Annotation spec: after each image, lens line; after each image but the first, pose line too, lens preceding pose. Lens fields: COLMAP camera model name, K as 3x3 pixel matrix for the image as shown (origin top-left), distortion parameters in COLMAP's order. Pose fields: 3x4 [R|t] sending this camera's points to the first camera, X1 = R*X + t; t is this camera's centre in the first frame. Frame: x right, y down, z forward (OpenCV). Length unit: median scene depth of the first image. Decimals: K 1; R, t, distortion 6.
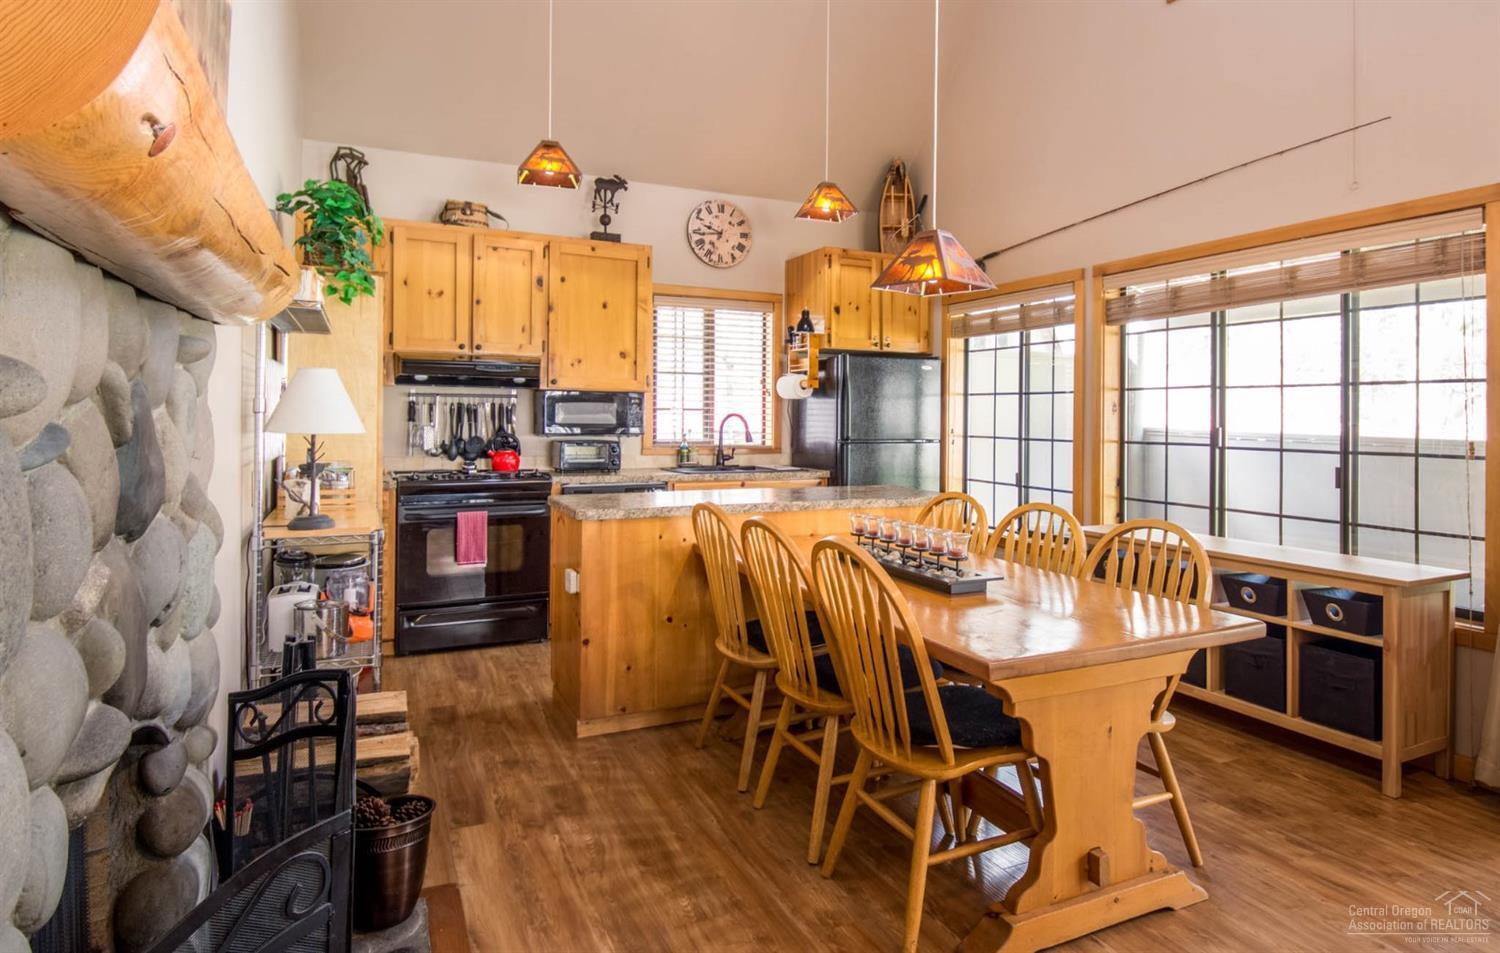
lens RADIAL K [[814.2, 0, 749.8], [0, 814.2, 418.5], [0, 0, 1]] dist [-0.000718, -0.000107]
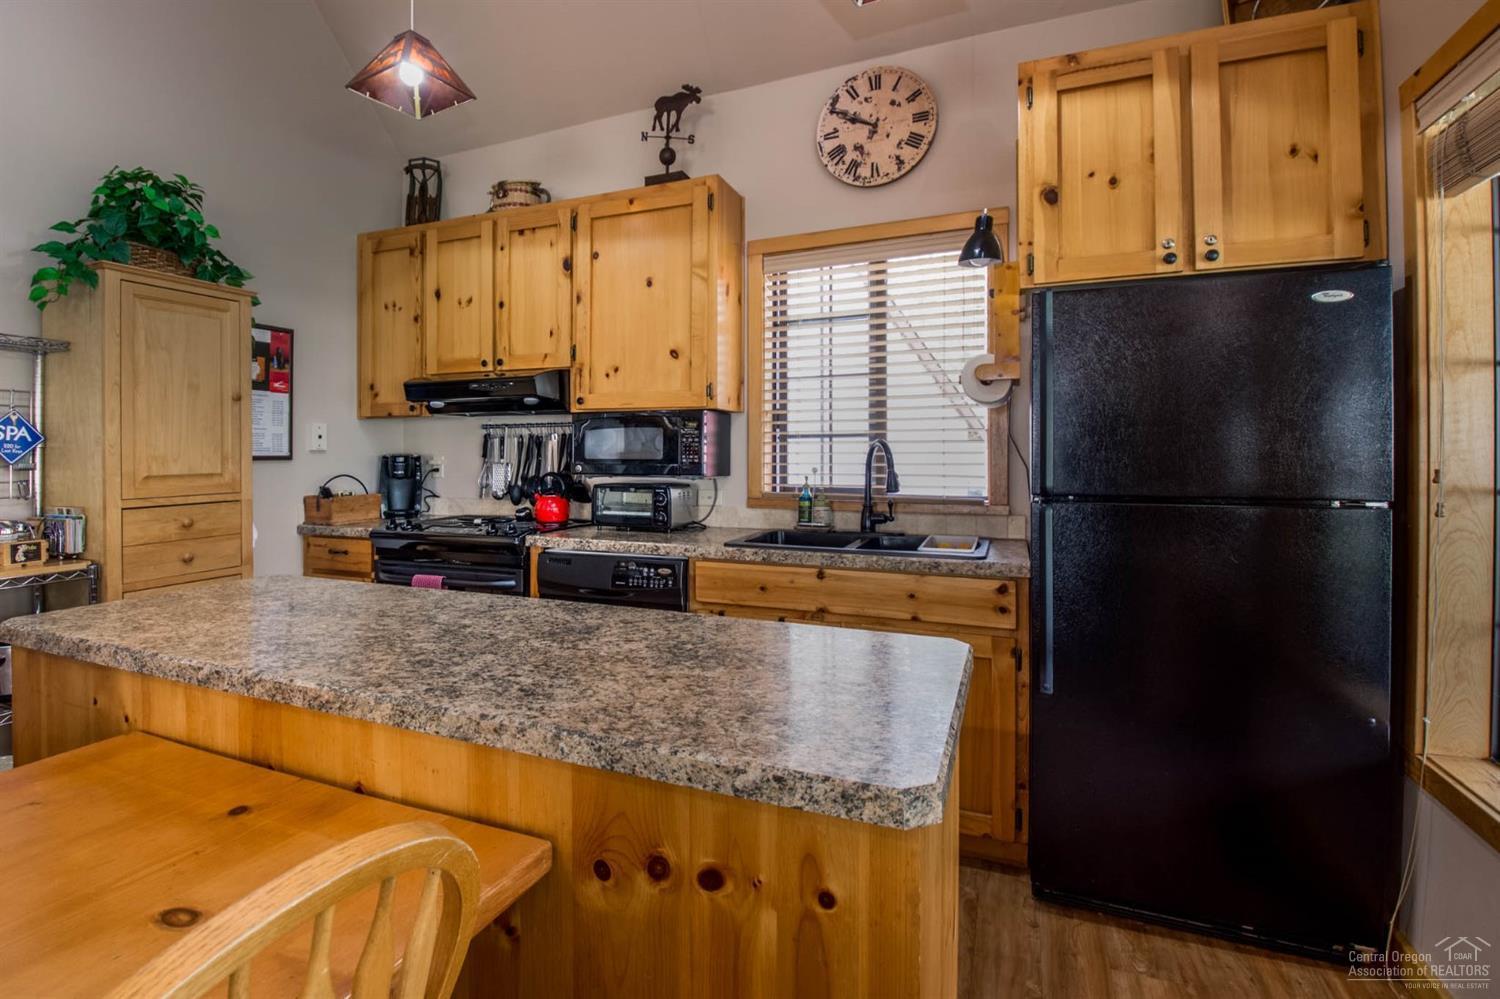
lens RADIAL K [[694.1, 0, 747.0], [0, 694.1, 457.8], [0, 0, 1]] dist [0.001349, 0.000094]
pose [[0.669805, -0.006893, -0.742505, 0.287041], [0.008519, 0.999962, -0.001598, 0.006610], [0.742488, -0.005255, 0.669839, 0.654454]]
